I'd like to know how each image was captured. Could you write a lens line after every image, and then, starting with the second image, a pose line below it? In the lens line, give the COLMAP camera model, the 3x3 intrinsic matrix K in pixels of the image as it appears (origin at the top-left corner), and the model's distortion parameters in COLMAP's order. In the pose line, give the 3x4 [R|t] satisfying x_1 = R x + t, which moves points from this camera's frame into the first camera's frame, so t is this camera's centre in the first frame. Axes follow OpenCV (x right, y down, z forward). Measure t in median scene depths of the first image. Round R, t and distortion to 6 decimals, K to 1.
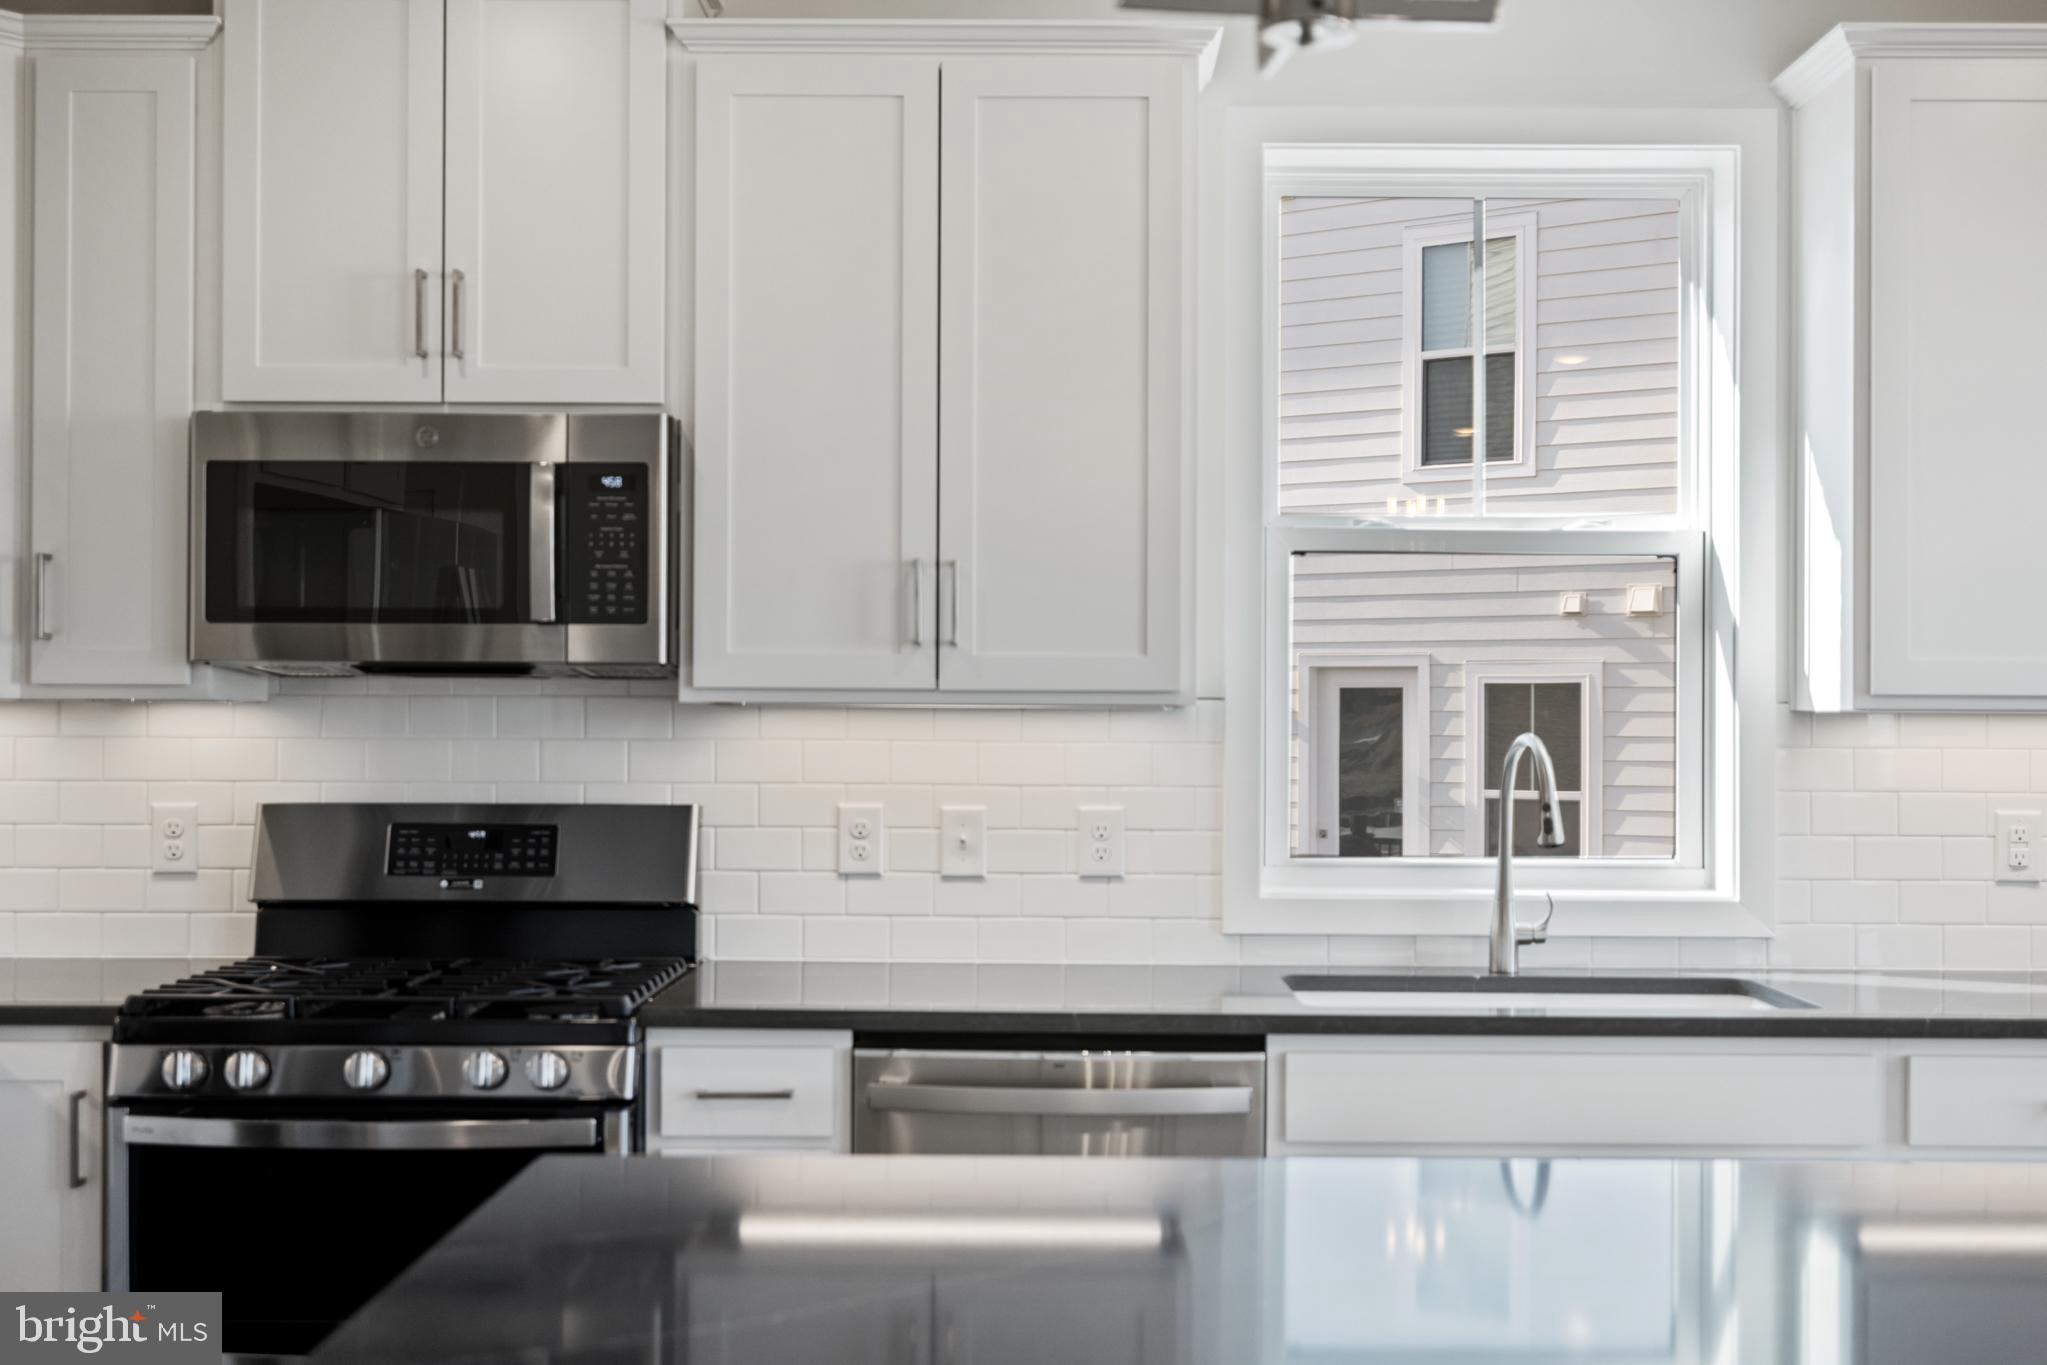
lens RADIAL K [[2253.0, 0, 1023.5], [0, 2253.0, 682.5], [0, 0, 1]] dist [0.006591, 0.016197]
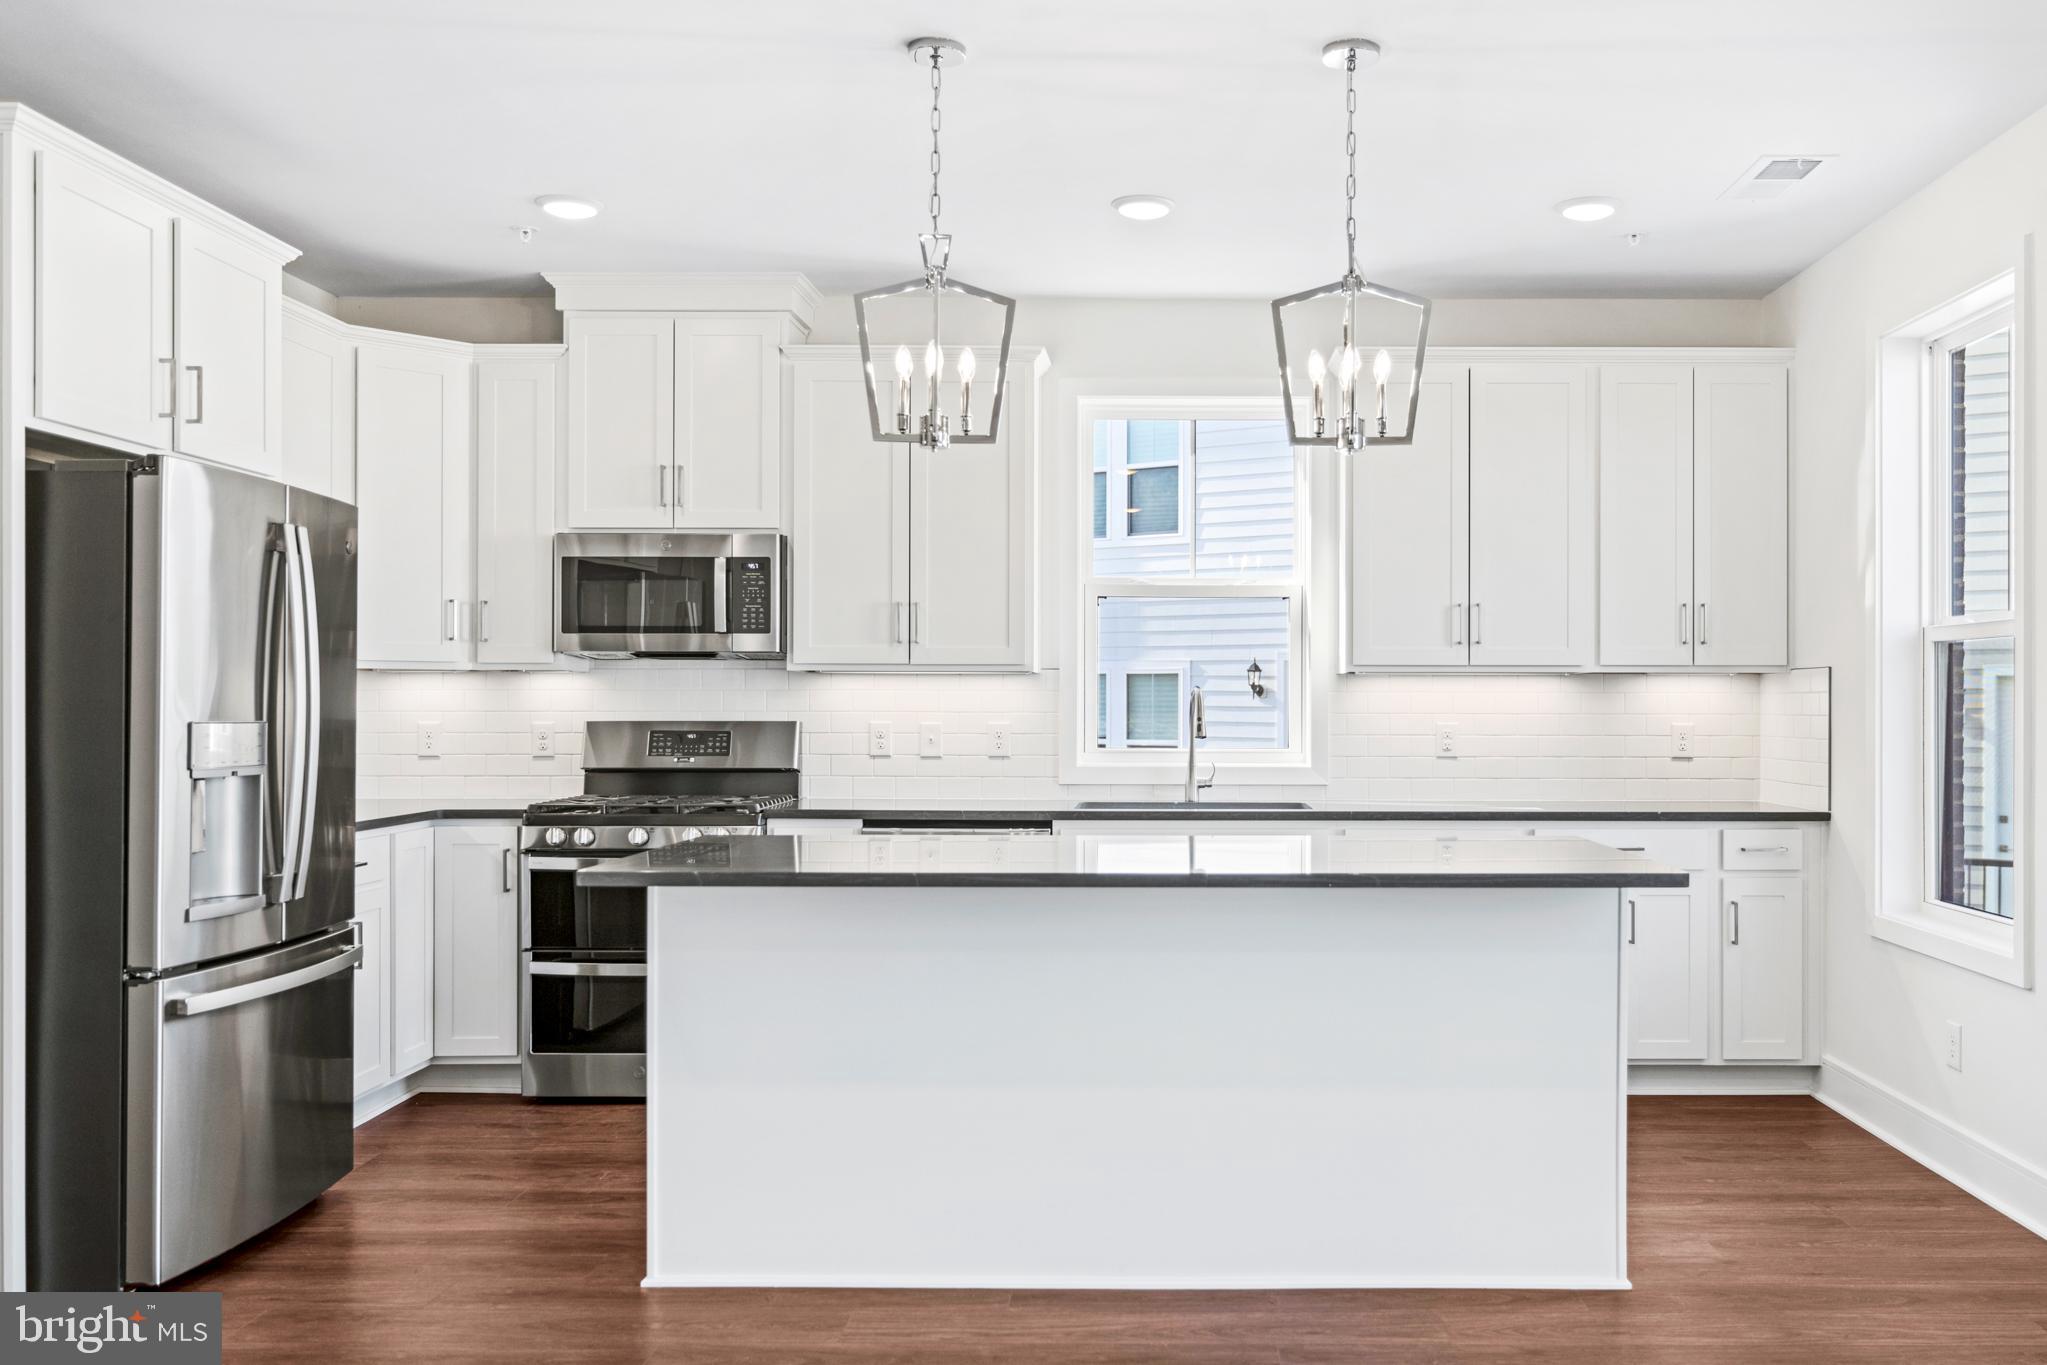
lens RADIAL K [[1732.7, 0, 1156.4], [0, 1732.7, 682.2], [0, 0, 1]] dist [-0.005373, -0.001541]
pose [[0.999954, -0.003713, 0.008802, 0.176264], [0.003699, 0.999992, 0.001573, 0.018353], [-0.008807, -0.001541, 0.999960, -0.612857]]
